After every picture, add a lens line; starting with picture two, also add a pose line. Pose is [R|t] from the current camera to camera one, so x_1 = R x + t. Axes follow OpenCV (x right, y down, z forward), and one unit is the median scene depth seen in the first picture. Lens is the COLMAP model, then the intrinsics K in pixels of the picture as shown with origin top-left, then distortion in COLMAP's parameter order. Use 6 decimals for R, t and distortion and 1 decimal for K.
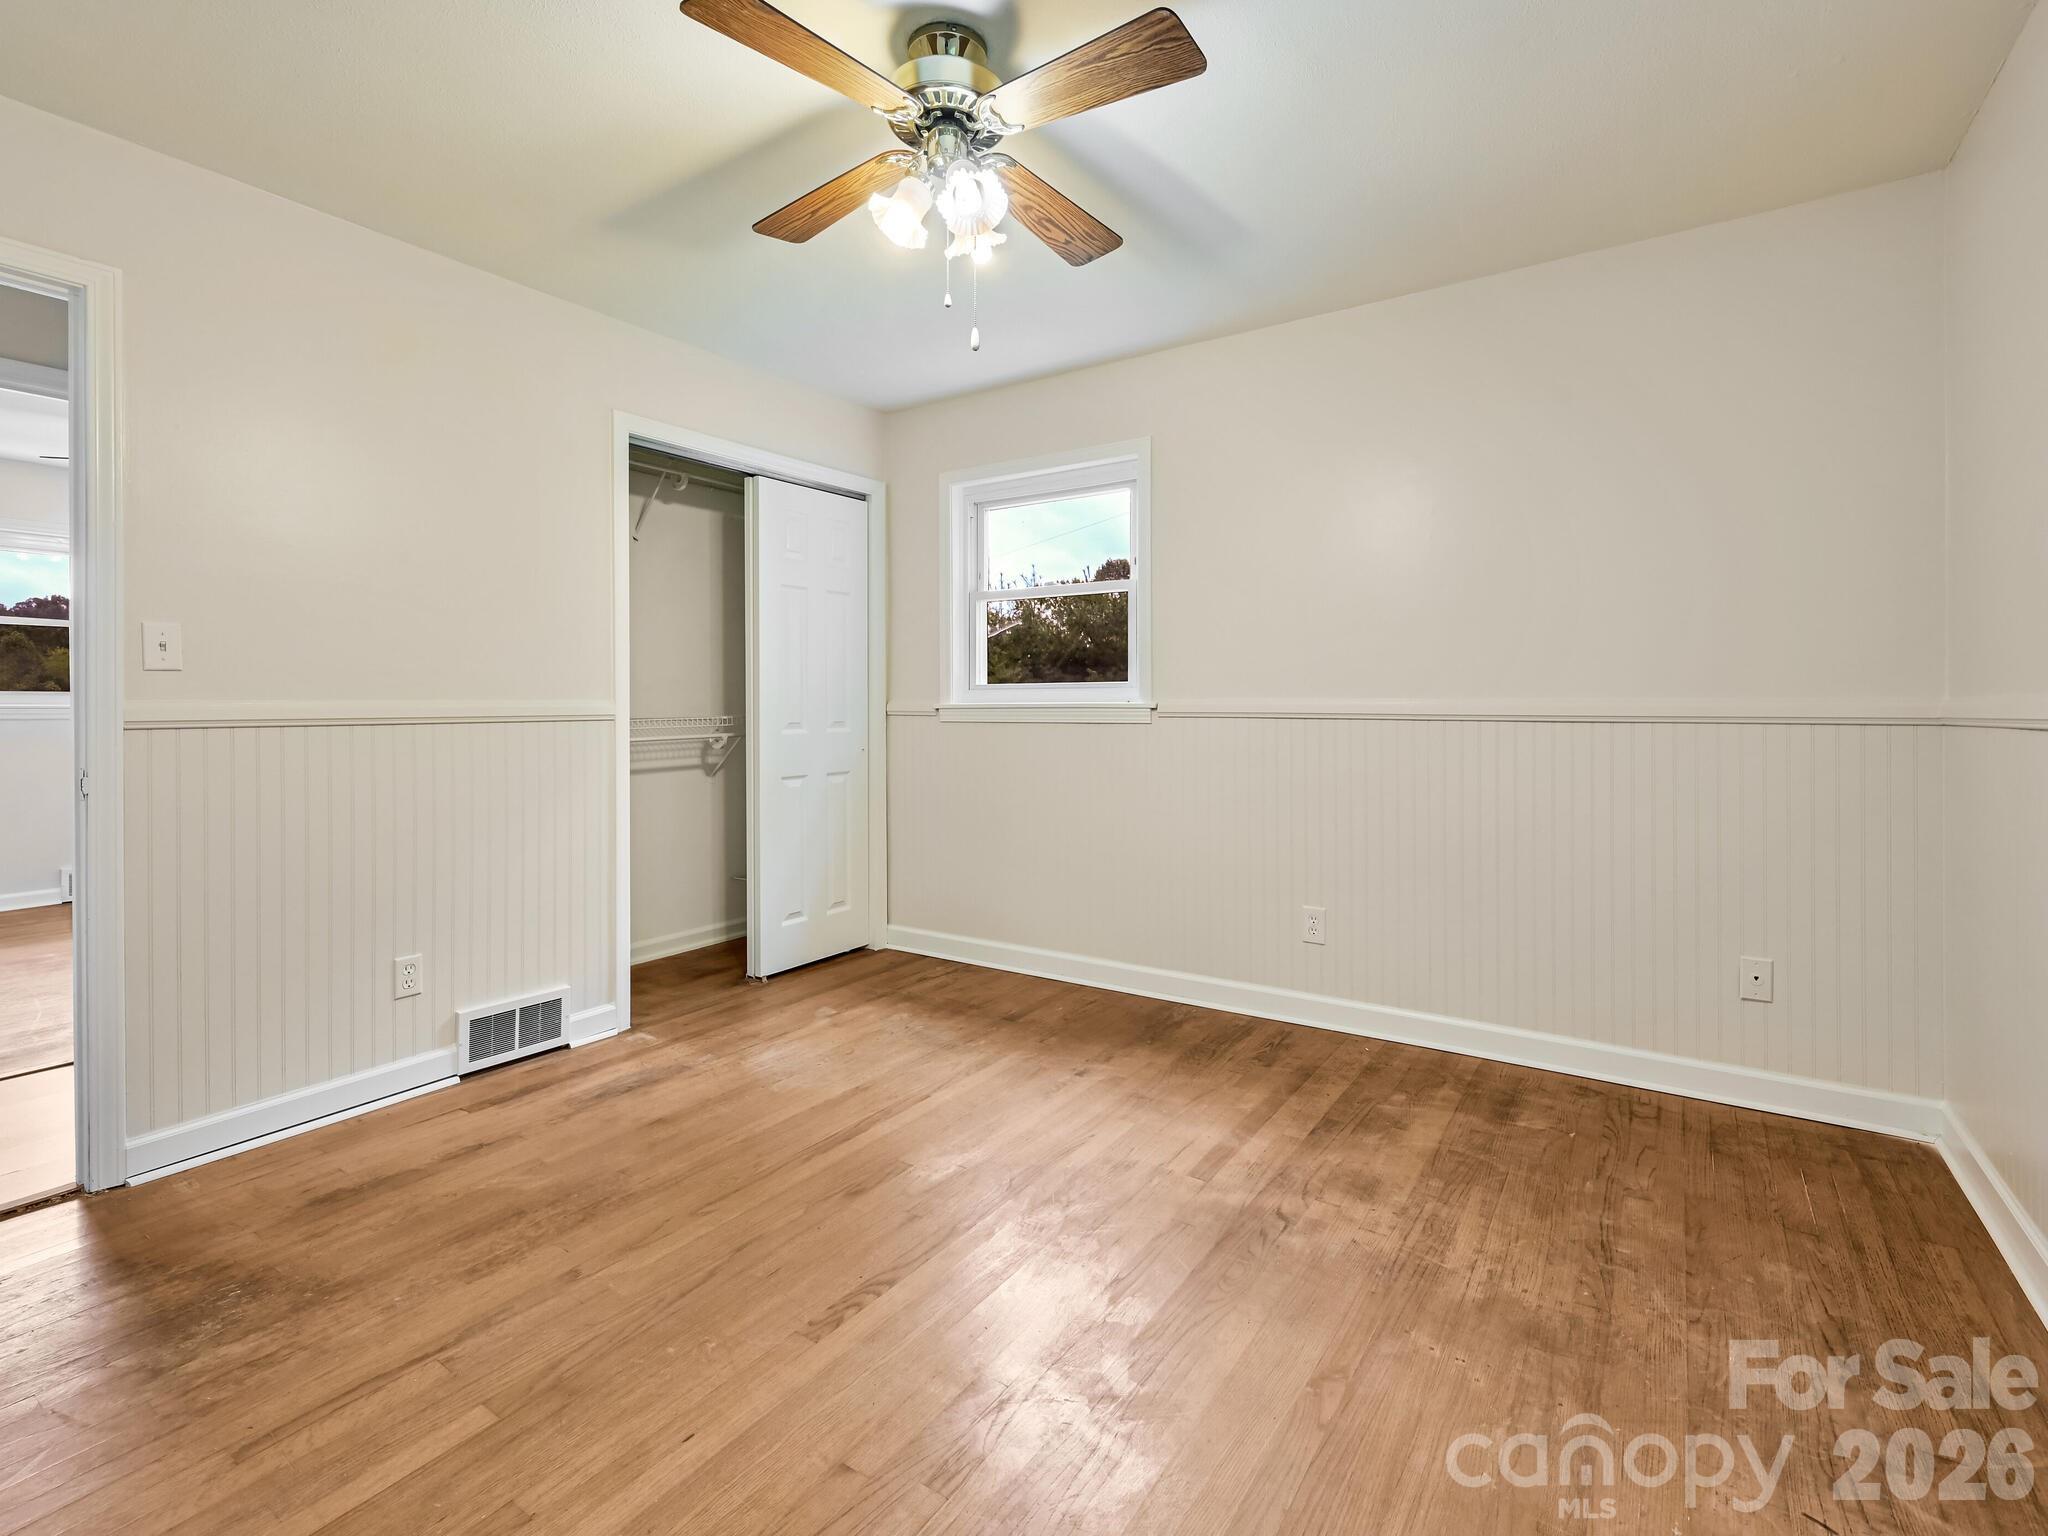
lens RADIAL K [[927.3, 0, 1035.1], [0, 927.3, 768.6], [0, 0, 1]] dist [-0.002351, 0.000557]
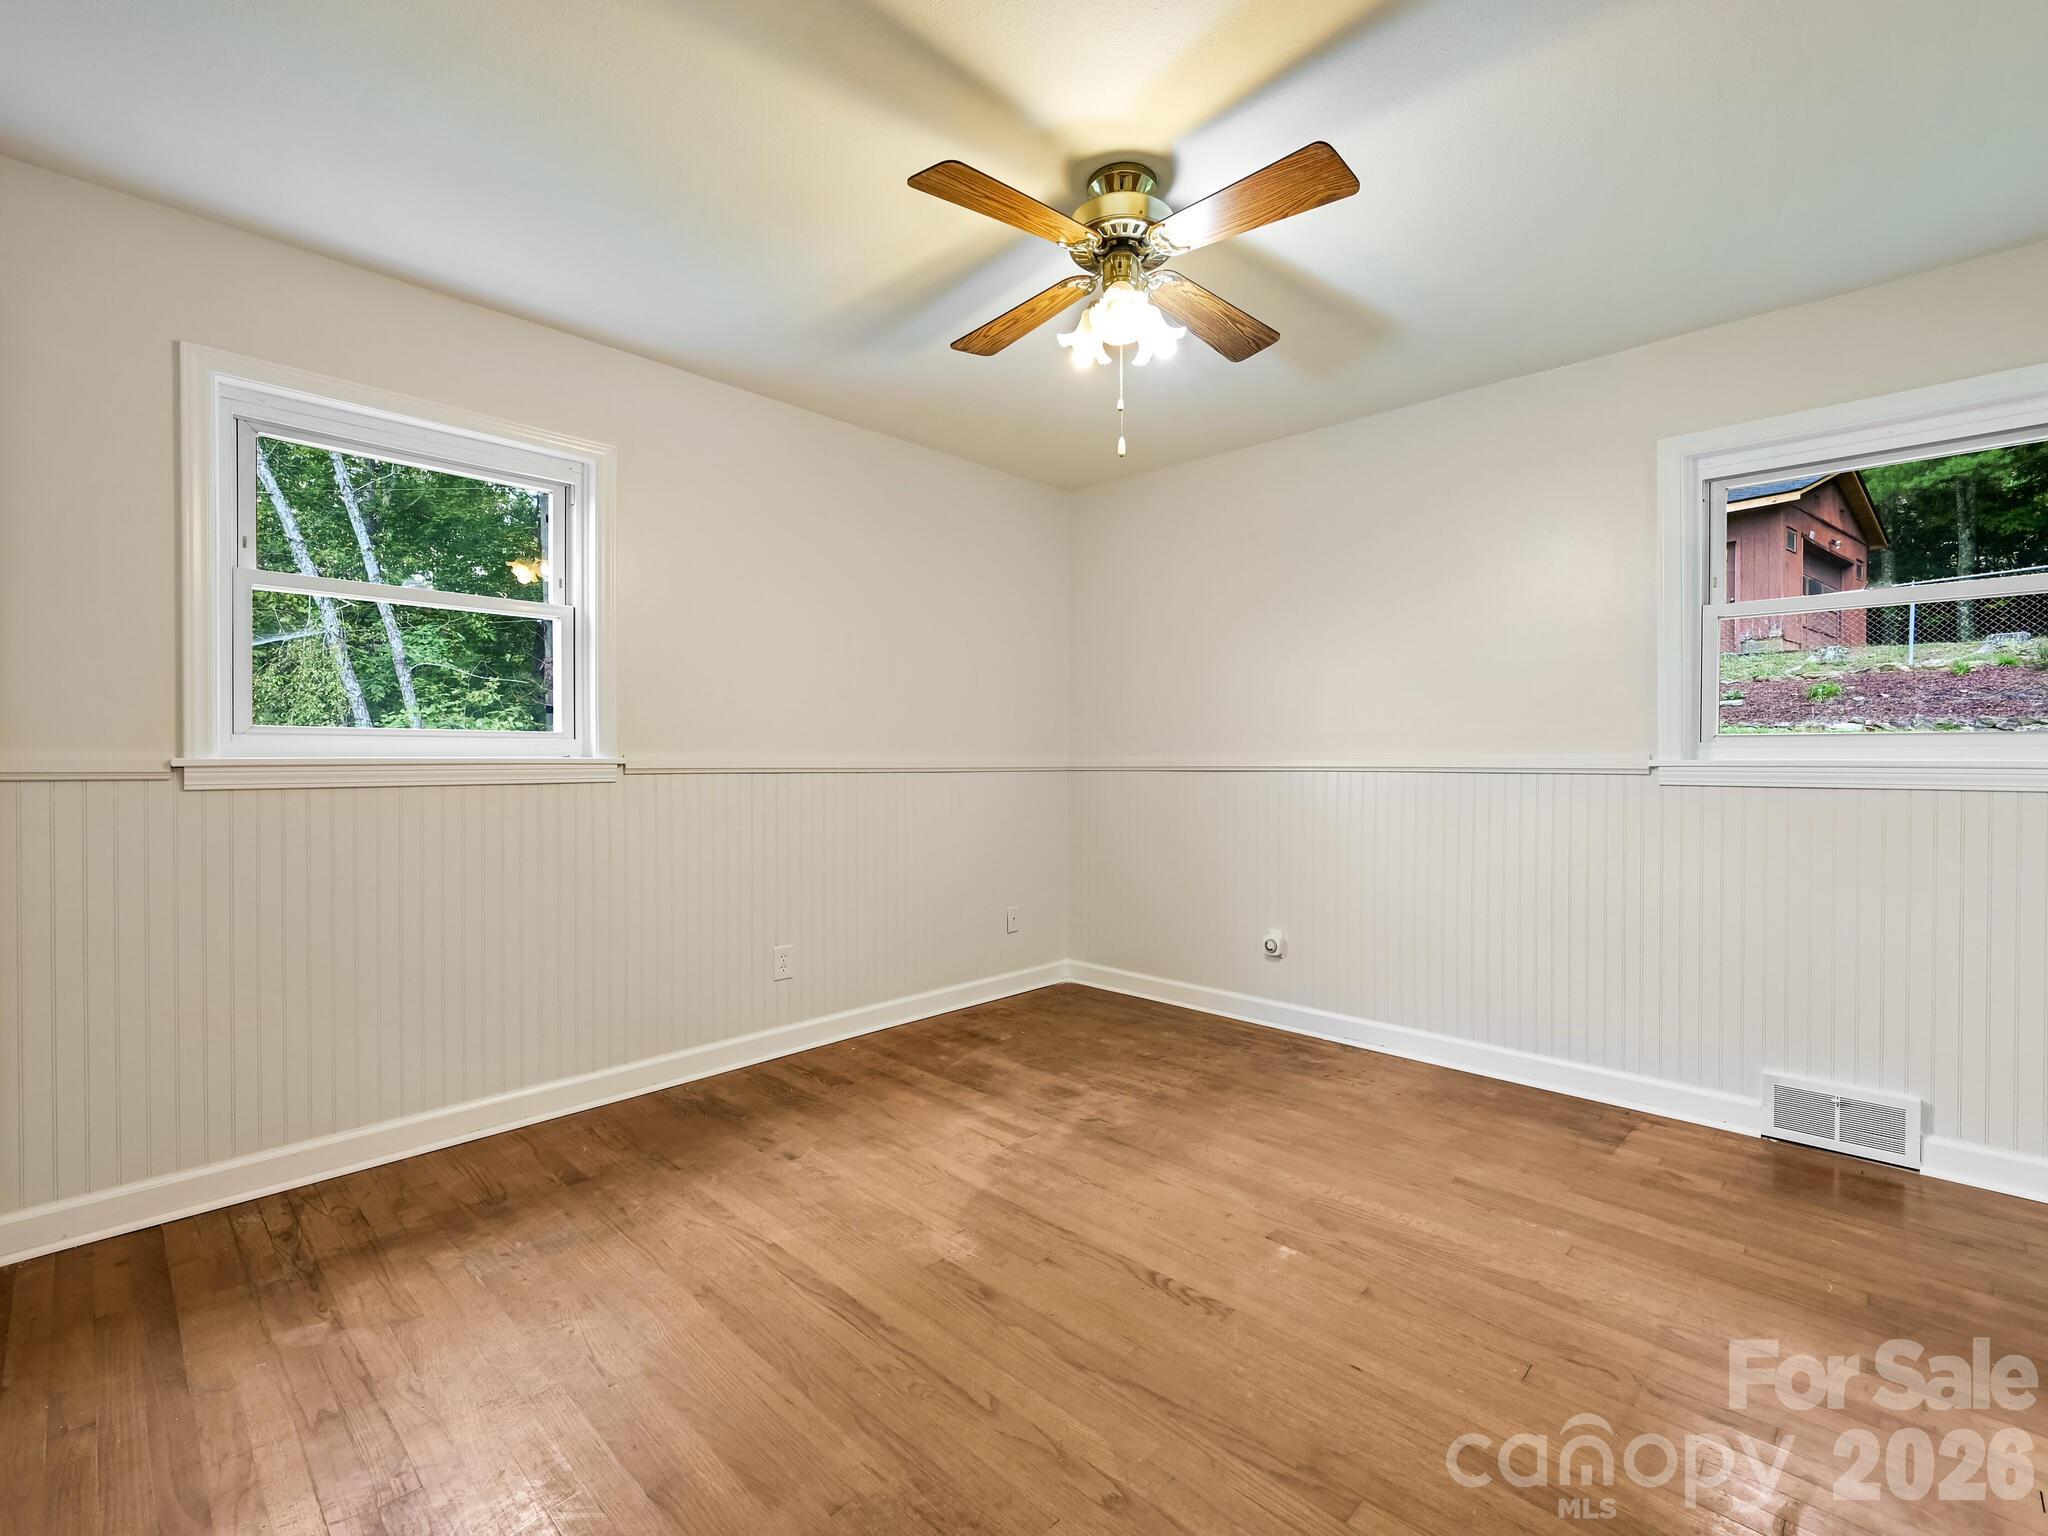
lens RADIAL K [[927.3, 0, 1023.0], [0, 927.3, 760.9], [0, 0, 1]] dist [-0.002351, 0.000557]
pose [[0.178104, 0.000059, 0.984012, -0.950414], [0.066768, 0.997695, -0.012145, -0.045485], [-0.981744, 0.067863, 0.177689, 0.672811]]
